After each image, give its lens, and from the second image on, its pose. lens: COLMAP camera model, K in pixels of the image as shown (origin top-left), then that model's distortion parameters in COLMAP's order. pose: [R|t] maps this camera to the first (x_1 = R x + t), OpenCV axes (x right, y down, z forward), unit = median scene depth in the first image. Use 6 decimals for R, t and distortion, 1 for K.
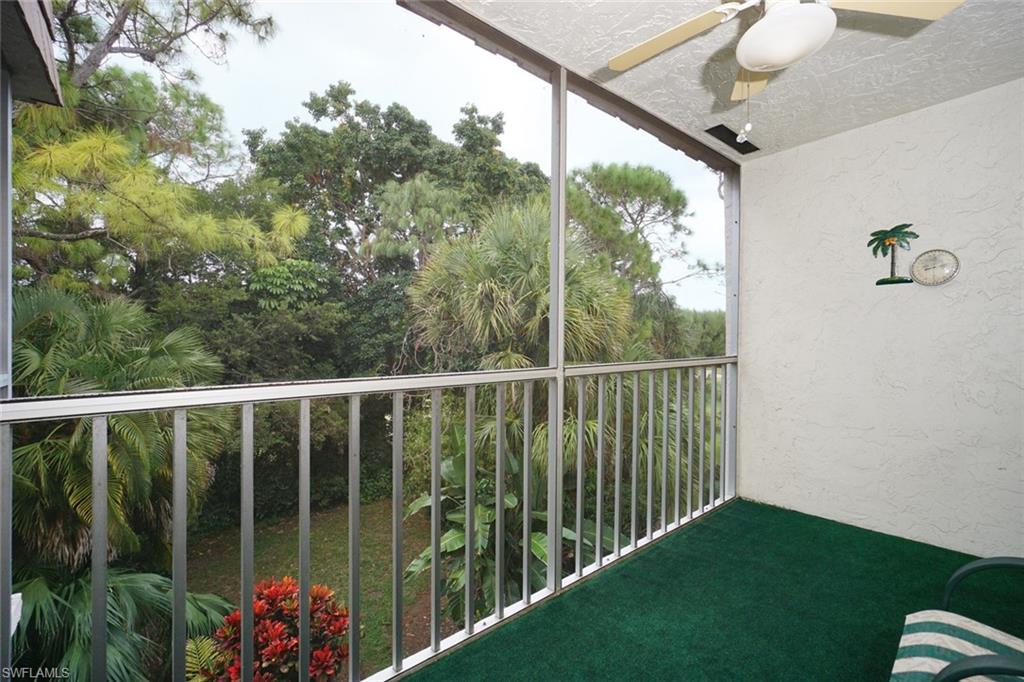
lens RADIAL K [[428.9, 0, 515.9], [0, 428.9, 344.1], [0, 0, 1]] dist [-0.000094, -0.000001]
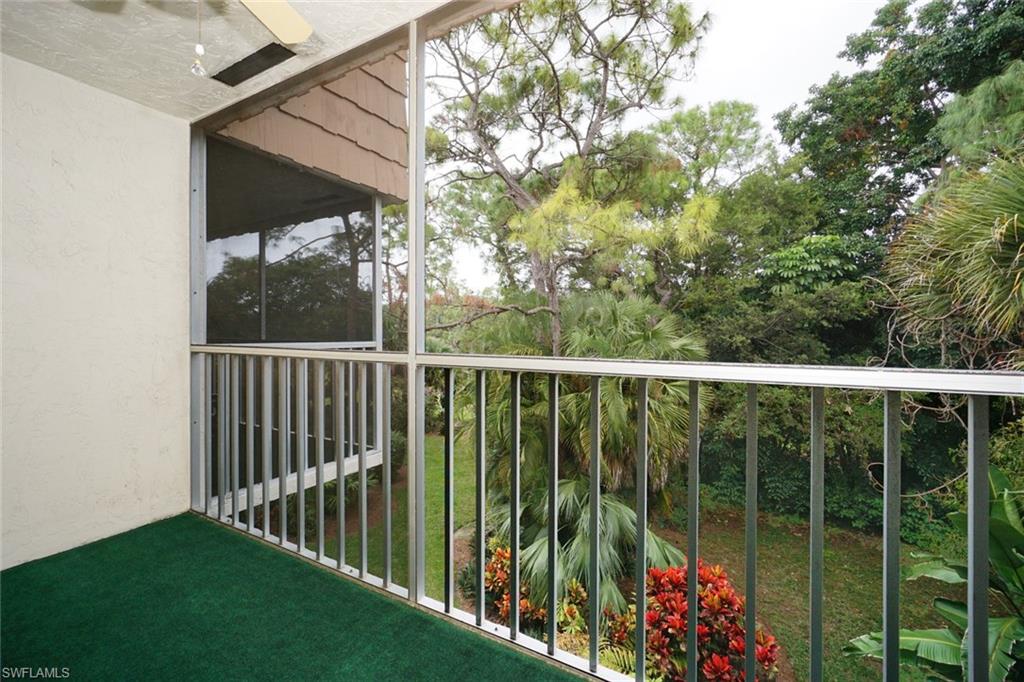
lens RADIAL K [[428.9, 0, 499.9], [0, 428.9, 325.4], [0, 0, 1]] dist [-0.000094, -0.000001]
pose [[0.365378, 0.000249, -0.930859, 0.083056], [-0.011191, 0.999929, -0.004125, -0.000829], [0.930792, 0.011924, 0.365355, 0.068254]]
